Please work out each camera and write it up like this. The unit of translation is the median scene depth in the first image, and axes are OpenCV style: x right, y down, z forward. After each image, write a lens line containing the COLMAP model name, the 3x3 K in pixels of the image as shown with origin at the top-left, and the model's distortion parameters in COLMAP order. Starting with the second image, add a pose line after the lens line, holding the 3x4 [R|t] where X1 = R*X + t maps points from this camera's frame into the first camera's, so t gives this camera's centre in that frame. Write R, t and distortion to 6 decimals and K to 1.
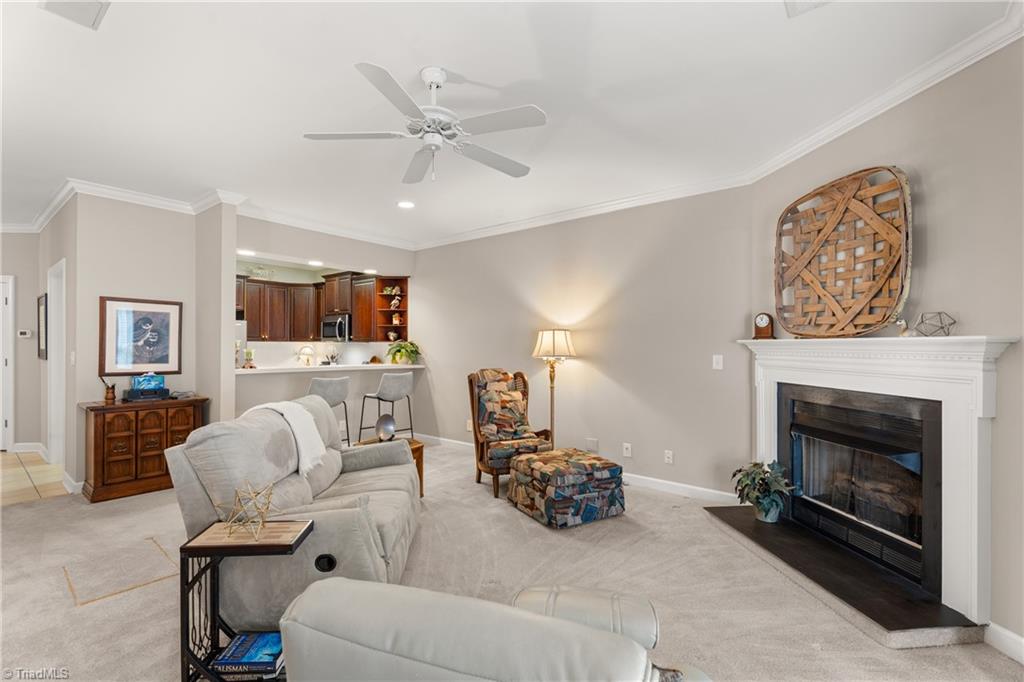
lens RADIAL K [[461.4, 0, 509.1], [0, 461.4, 345.4], [0, 0, 1]] dist [0.001617, -0.000745]
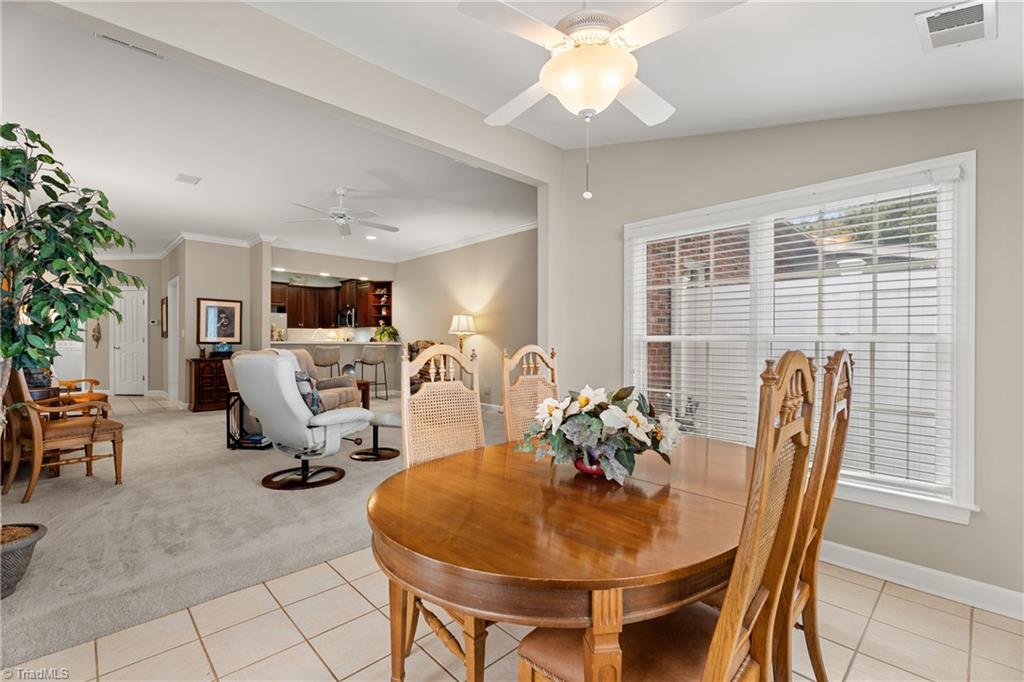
lens RADIAL K [[455.7, 0, 507.6], [0, 455.7, 341.8], [0, 0, 1]] dist [0.001440, 0.000088]
pose [[0.992295, -0.003023, -0.123862, 0.441344], [0.002827, 0.999994, -0.001756, 0.059412], [0.123867, 0.001393, 0.992298, -0.506982]]
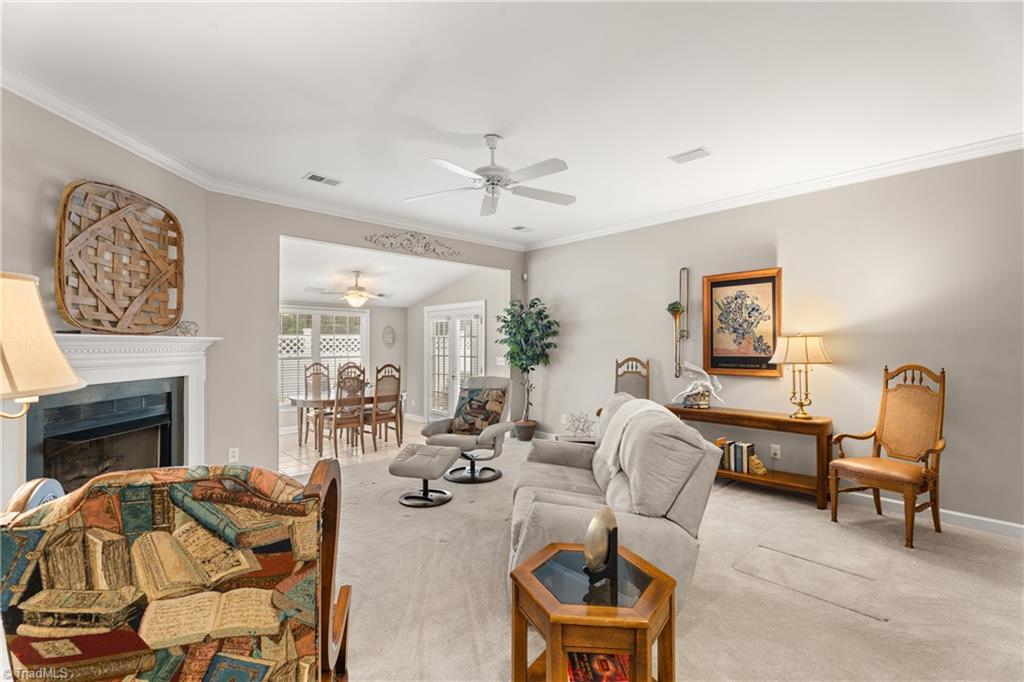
lens RADIAL K [[455.7, 0, 507.6], [0, 455.7, 341.8], [0, 0, 1]] dist [0.001440, 0.000088]
pose [[-0.991612, -0.005849, 0.129116, -0.194401], [-0.006237, 0.999977, -0.002600, -0.001703], [-0.129097, -0.003384, -0.991626, 1.192421]]
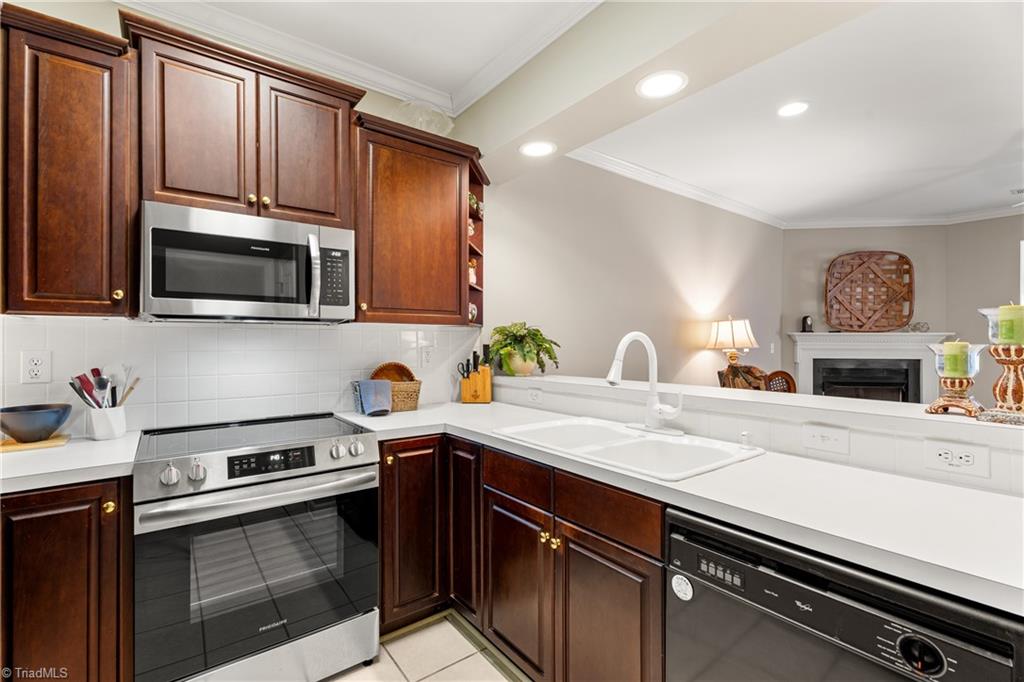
lens RADIAL K [[455.7, 0, 507.6], [0, 455.7, 341.8], [0, 0, 1]] dist [0.001440, 0.000088]
pose [[0.233045, -0.007083, 0.972440, -0.917324], [0.001338, 0.999975, 0.006963, 0.004768], [-0.972465, -0.000321, 0.233049, 1.237728]]
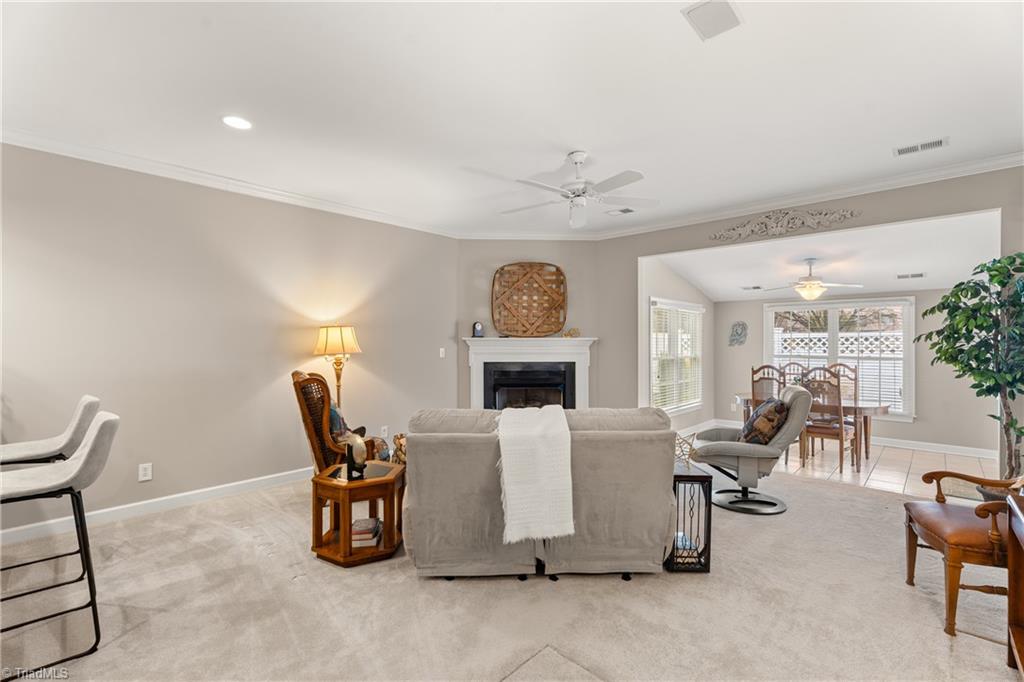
lens RADIAL K [[455.7, 0, 507.6], [0, 455.7, 341.8], [0, 0, 1]] dist [0.001440, 0.000088]
pose [[0.072295, -0.005521, 0.997368, -0.829015], [0.000020, 0.999985, 0.005534, -0.004802], [-0.997383, -0.000381, 0.072294, 0.582175]]
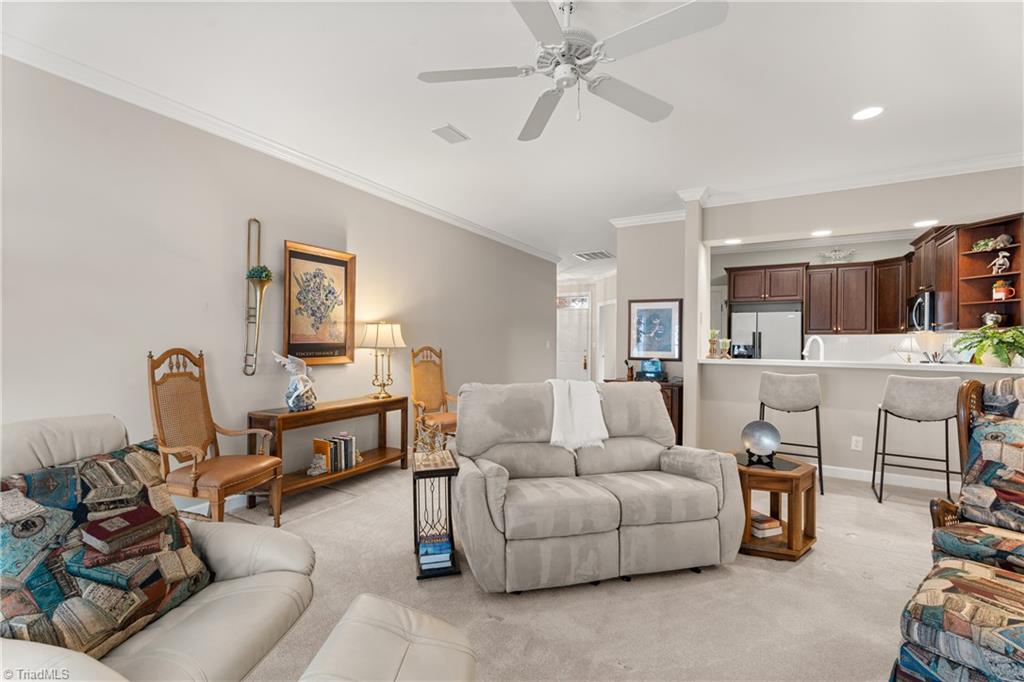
lens RADIAL K [[455.7, 0, 507.6], [0, 455.7, 341.8], [0, 0, 1]] dist [0.001440, 0.000088]
pose [[0.161944, -0.006506, -0.986779, 0.327451], [-0.006272, 0.999951, -0.007623, 0.024842], [0.986780, 0.007424, 0.161895, 0.400427]]
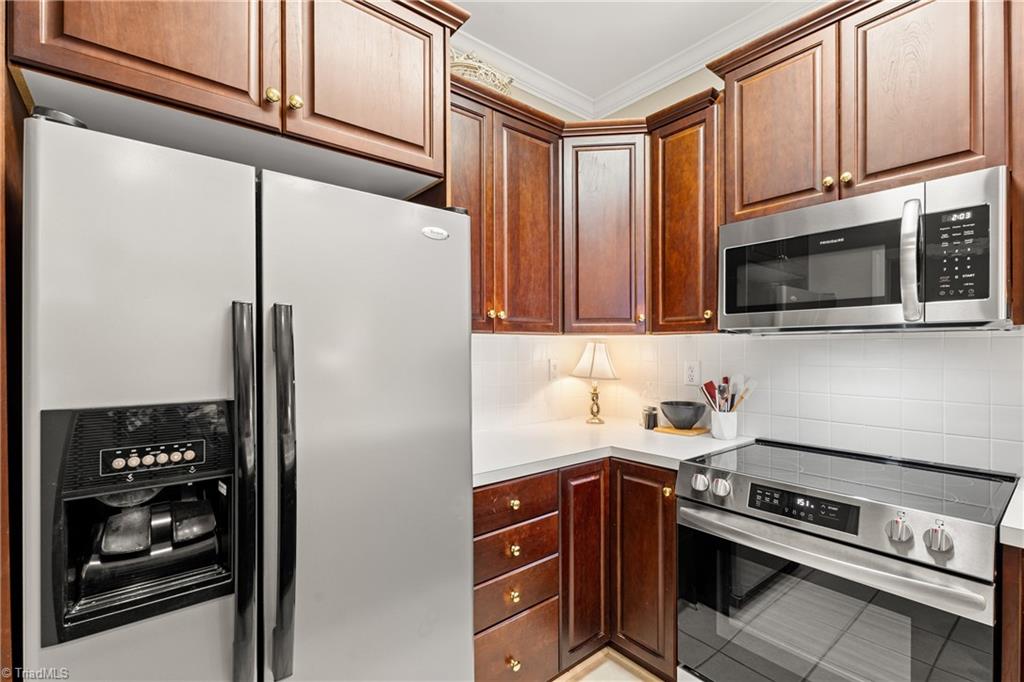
lens RADIAL K [[461.4, 0, 509.1], [0, 461.4, 345.4], [0, 0, 1]] dist [0.001617, -0.000745]
pose [[0.977990, -0.011295, -0.208347, -0.732052], [0.010846, 0.999936, -0.003297, -0.002410], [0.208371, 0.000965, 0.978049, 1.174800]]
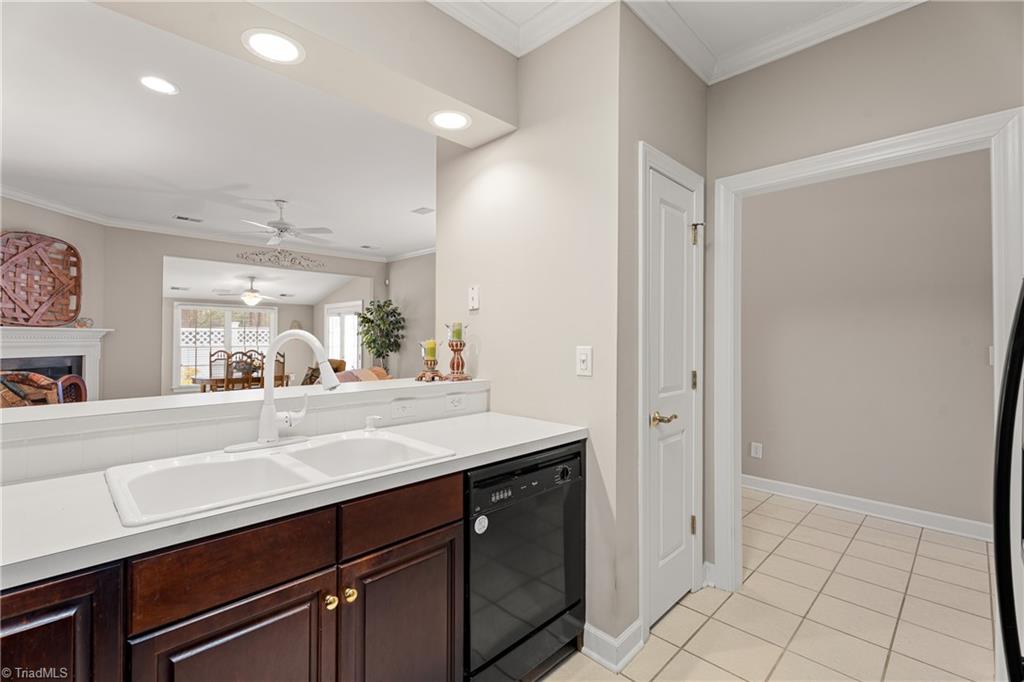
lens RADIAL K [[459.0, 0, 511.8], [0, 459.0, 330.9], [0, 0, 1]] dist [0.002769, -0.004709]
pose [[-0.995762, -0.007730, 0.091644, -0.712847], [-0.009035, 0.999863, -0.013834, 0.003093], [-0.091525, -0.014604, -0.995696, 1.528664]]
